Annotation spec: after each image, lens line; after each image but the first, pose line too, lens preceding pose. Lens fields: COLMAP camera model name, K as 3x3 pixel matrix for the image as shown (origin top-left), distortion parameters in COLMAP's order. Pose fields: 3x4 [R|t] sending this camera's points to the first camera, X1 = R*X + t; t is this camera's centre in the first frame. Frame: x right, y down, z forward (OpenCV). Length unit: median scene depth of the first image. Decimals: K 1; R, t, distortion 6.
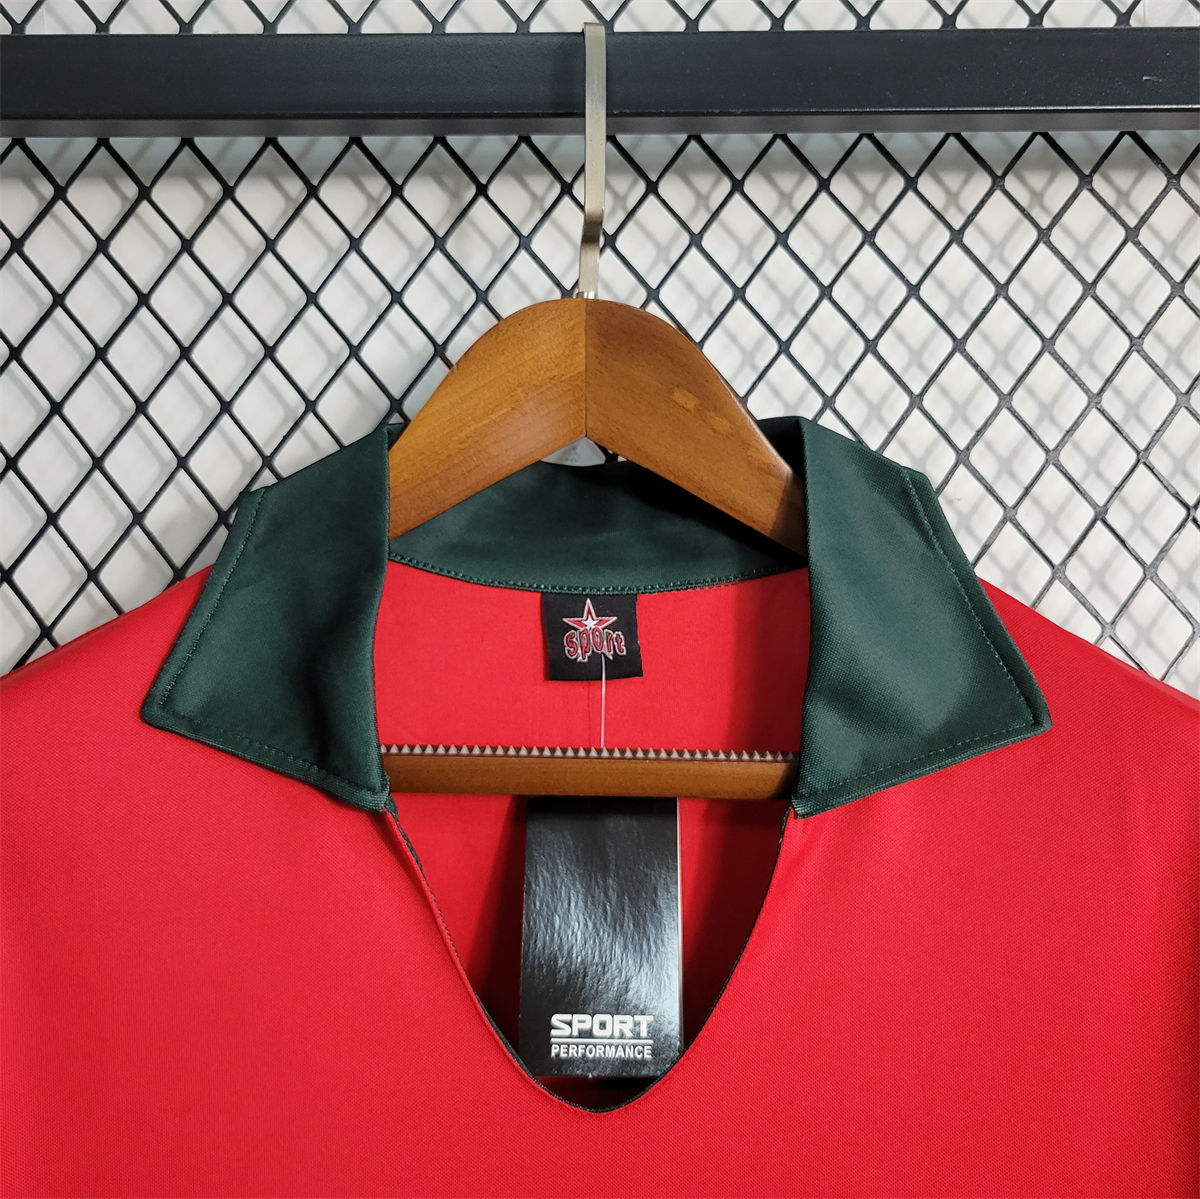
lens RADIAL K [[1037.3, 0, 600.0], [0, 1037.3, 599.5], [0, 0, 1]] dist [-0.012741, 0.008052]
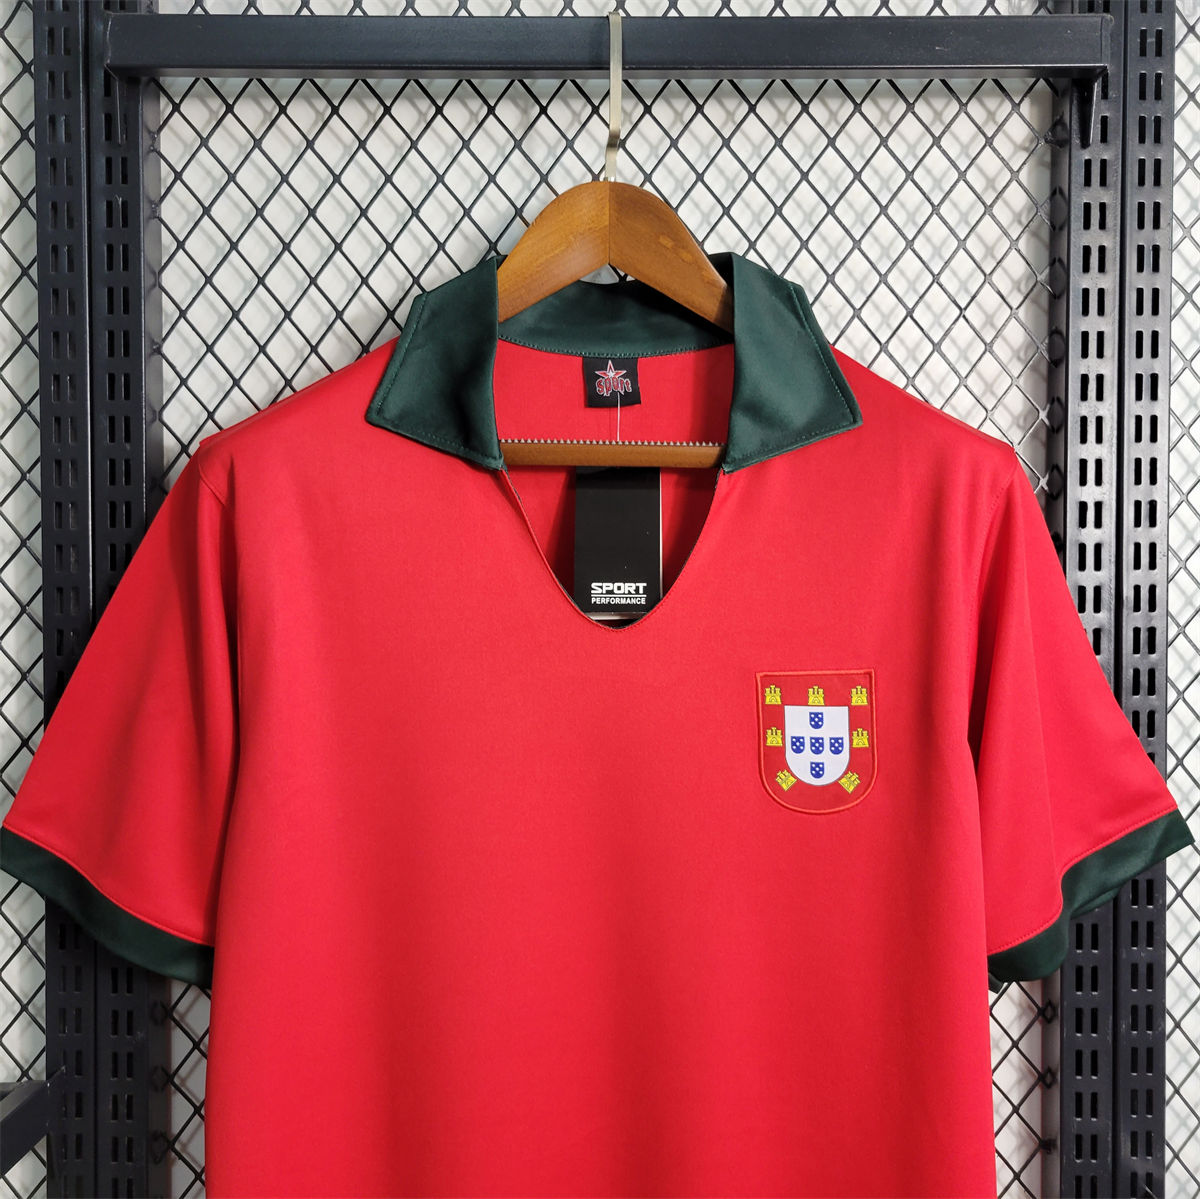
lens RADIAL K [[1083.0, 0, 600.8], [0, 1083.0, 602.0], [0, 0, 1]] dist [0.006920, -0.003271]
pose [[0.999881, -0.000535, 0.015388, -0.053613], [-0.001127, 0.994173, 0.107787, 0.203011], [-0.015356, -0.107792, 0.994055, -0.834407]]
